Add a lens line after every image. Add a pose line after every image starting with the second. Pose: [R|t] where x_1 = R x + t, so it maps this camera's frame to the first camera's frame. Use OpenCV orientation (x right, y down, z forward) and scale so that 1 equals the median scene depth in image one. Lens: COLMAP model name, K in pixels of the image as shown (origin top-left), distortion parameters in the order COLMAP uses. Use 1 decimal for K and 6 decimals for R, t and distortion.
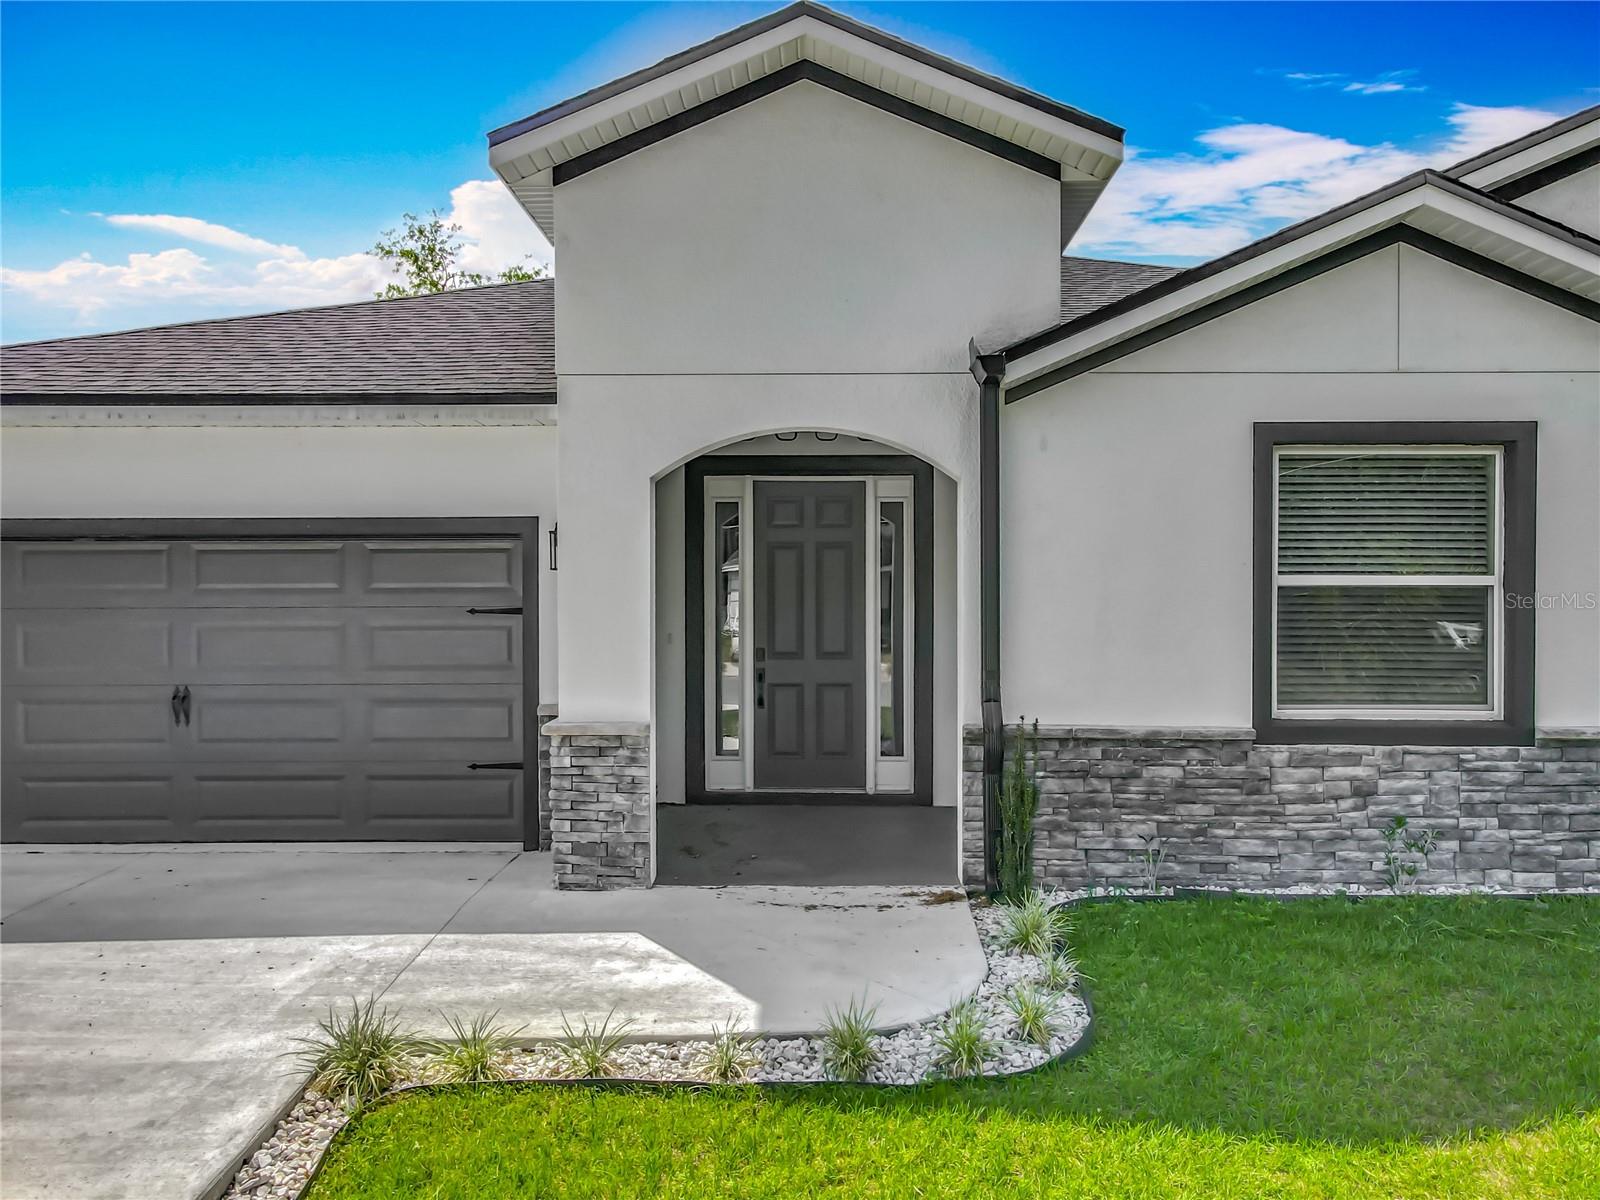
lens RADIAL K [[1187.4, 0, 790.8], [0, 1187.4, 600.9], [0, 0, 1]] dist [-0.002621, 0.027659]
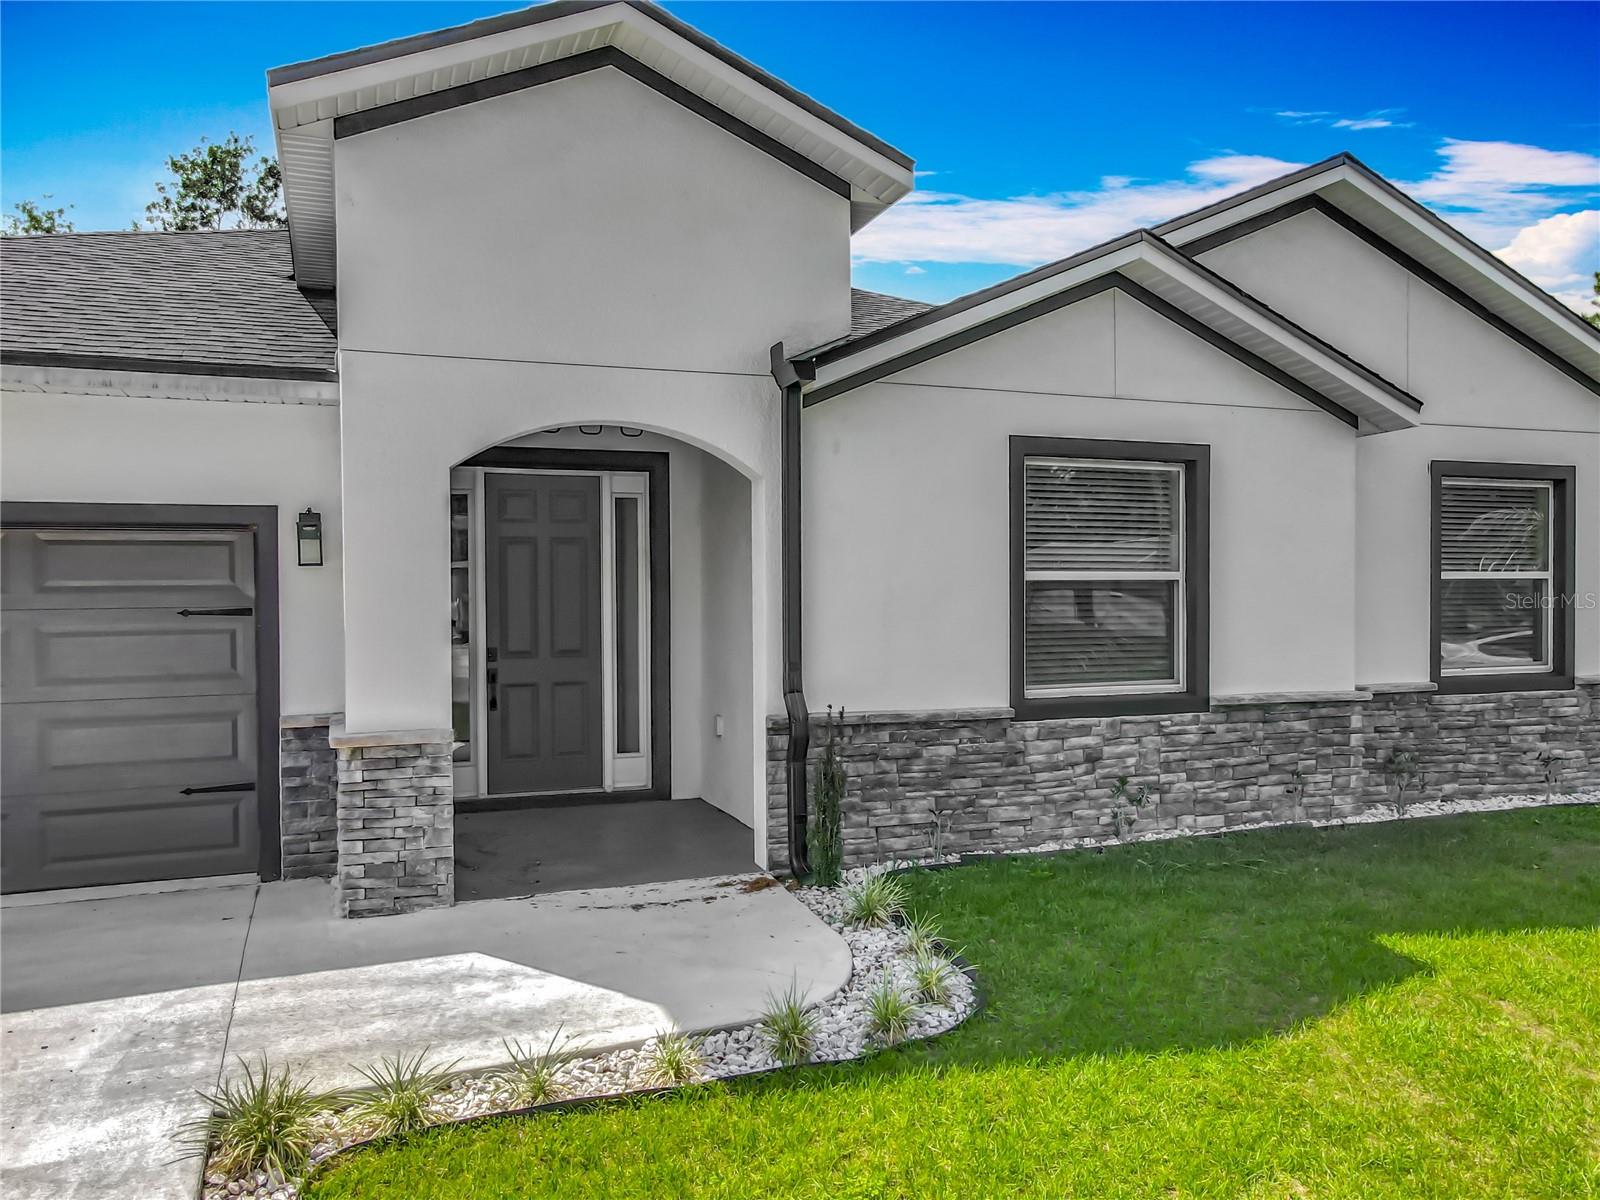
lens RADIAL K [[1187.4, 0, 790.8], [0, 1187.4, 600.9], [0, 0, 1]] dist [-0.002621, 0.027659]
pose [[0.927926, -0.009090, 0.372653, -0.222668], [0.008026, 0.999958, 0.004407, -0.000270], [-0.372677, -0.001099, 0.927960, 0.033416]]
